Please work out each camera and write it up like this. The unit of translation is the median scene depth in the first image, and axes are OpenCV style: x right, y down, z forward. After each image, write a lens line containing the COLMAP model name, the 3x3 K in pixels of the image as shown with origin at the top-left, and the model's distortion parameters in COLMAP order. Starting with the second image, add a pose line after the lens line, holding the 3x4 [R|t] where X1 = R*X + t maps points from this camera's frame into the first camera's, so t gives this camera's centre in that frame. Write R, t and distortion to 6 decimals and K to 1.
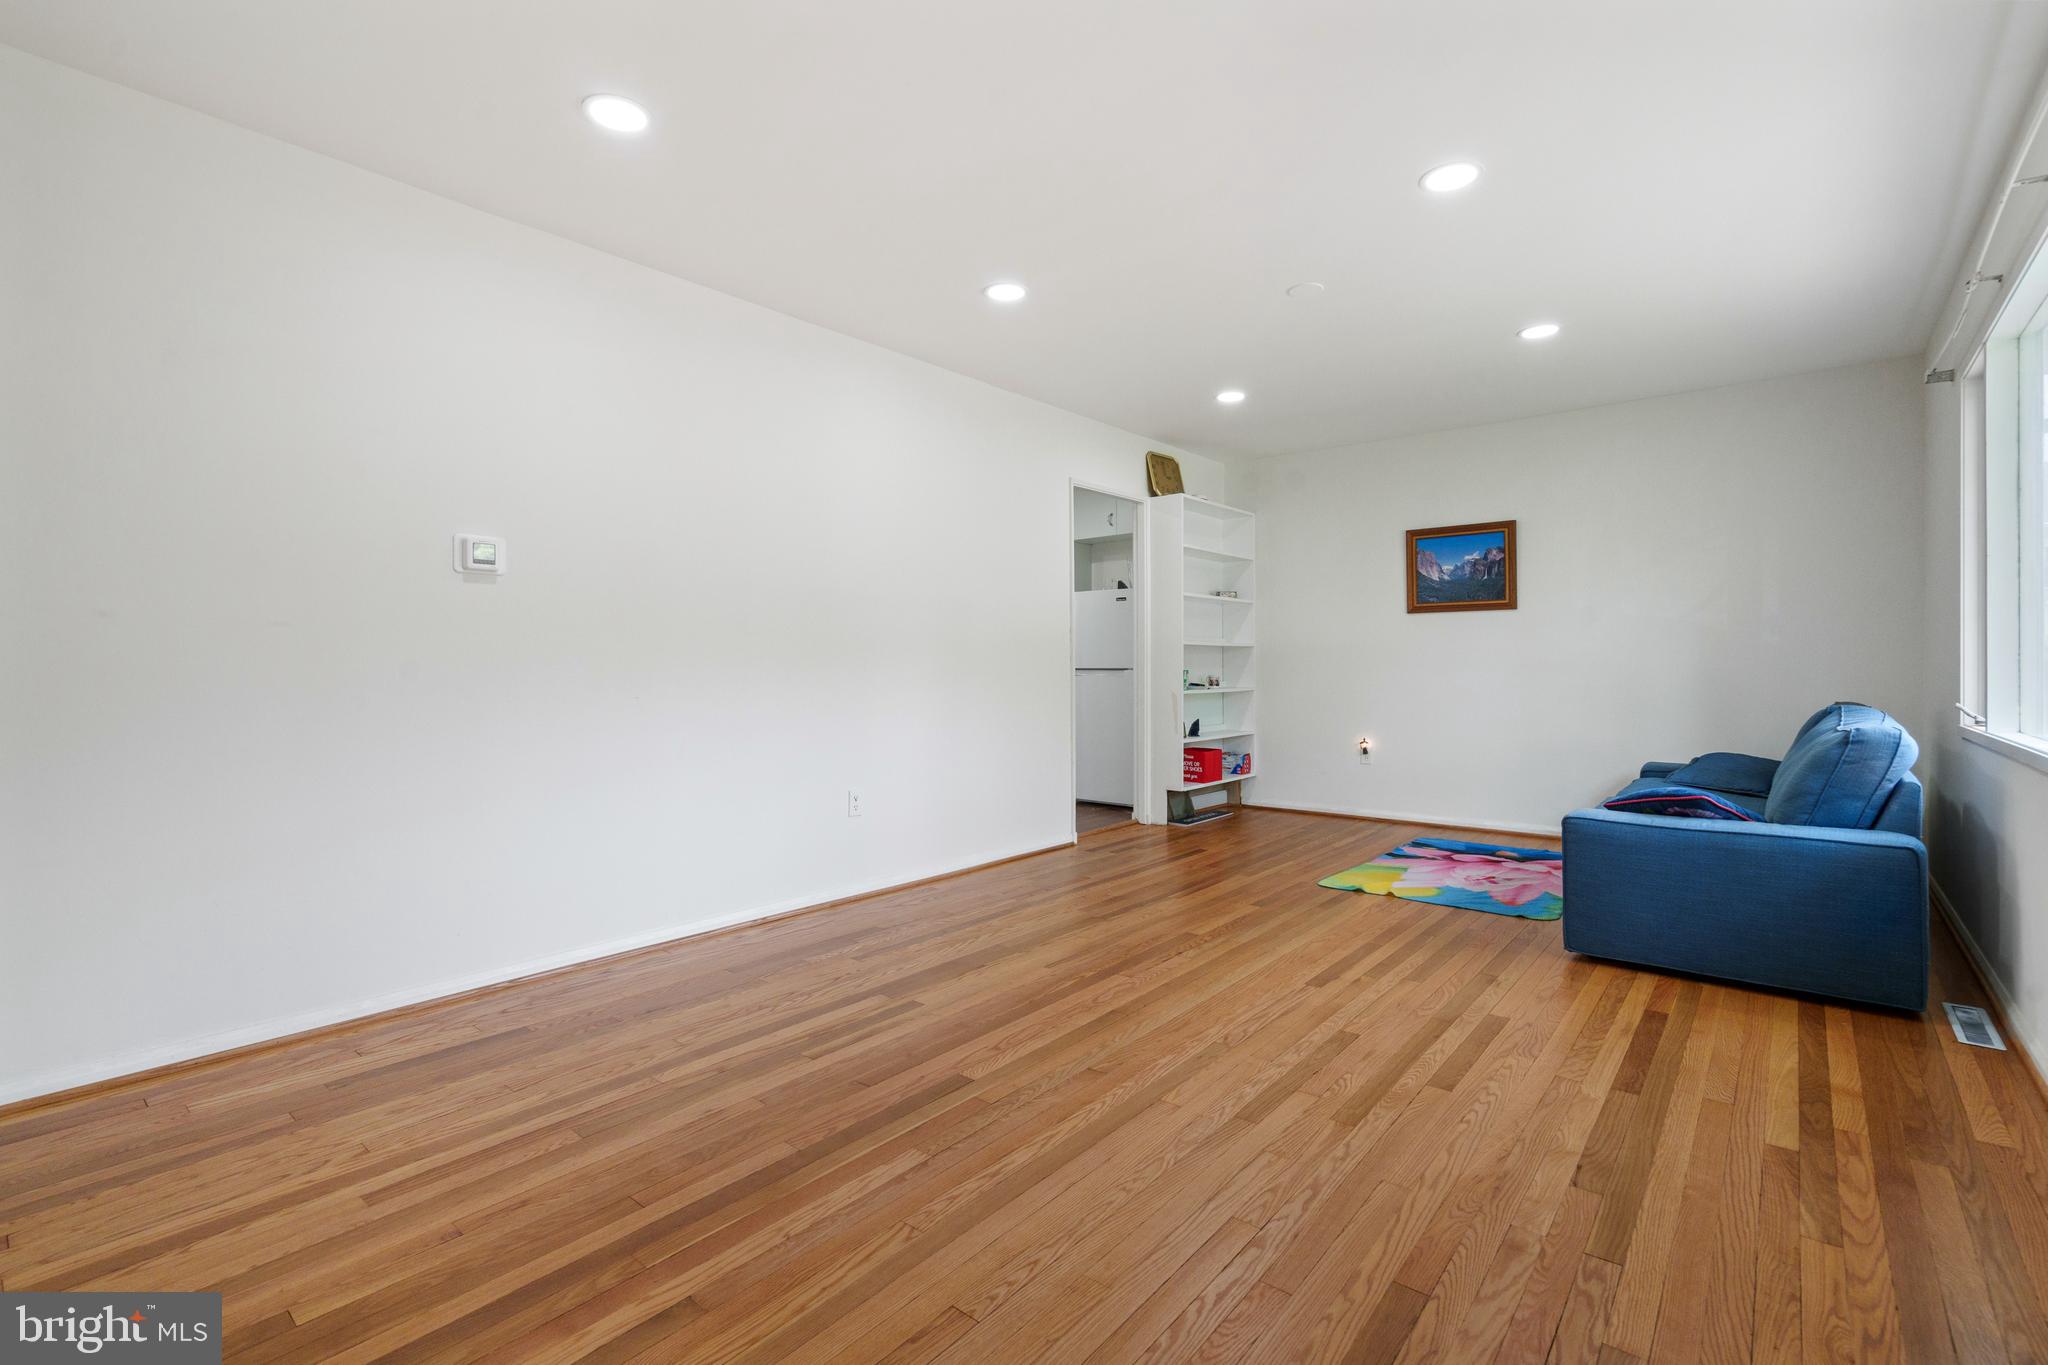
lens RADIAL K [[937.3, 0, 1034.8], [0, 937.3, 682.1], [0, 0, 1]] dist [-0.008412, 0.002477]
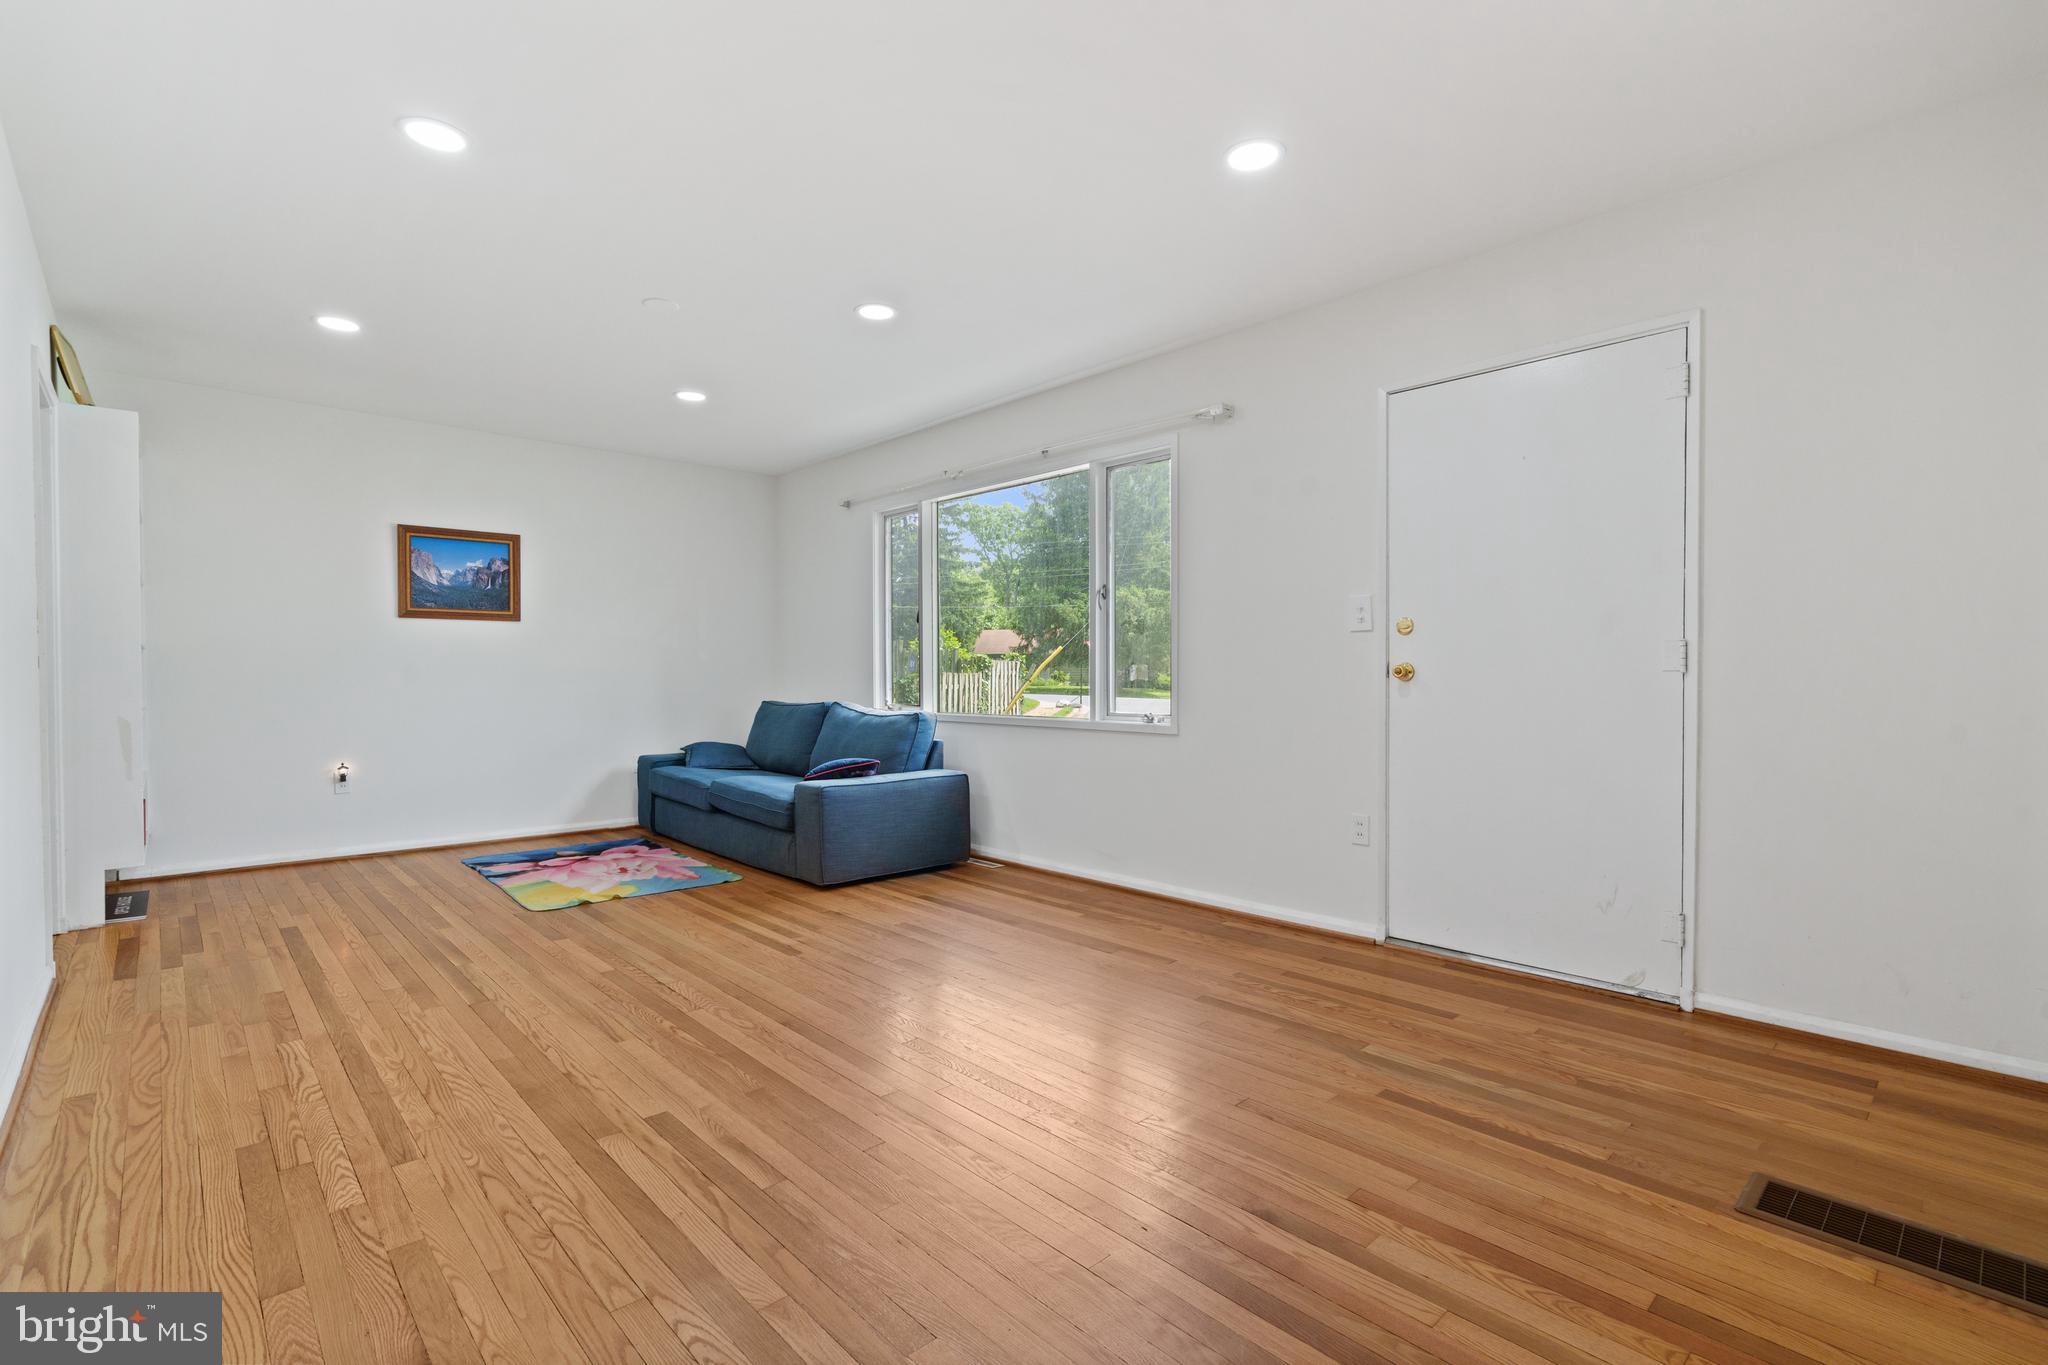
lens RADIAL K [[937.3, 0, 1037.9], [0, 937.3, 675.0], [0, 0, 1]] dist [-0.008412, 0.002477]
pose [[0.115867, 0.001702, 0.993263, -0.670445], [0.016942, 0.999850, -0.003690, -0.007470], [-0.993120, 0.017255, 0.115821, 0.470501]]
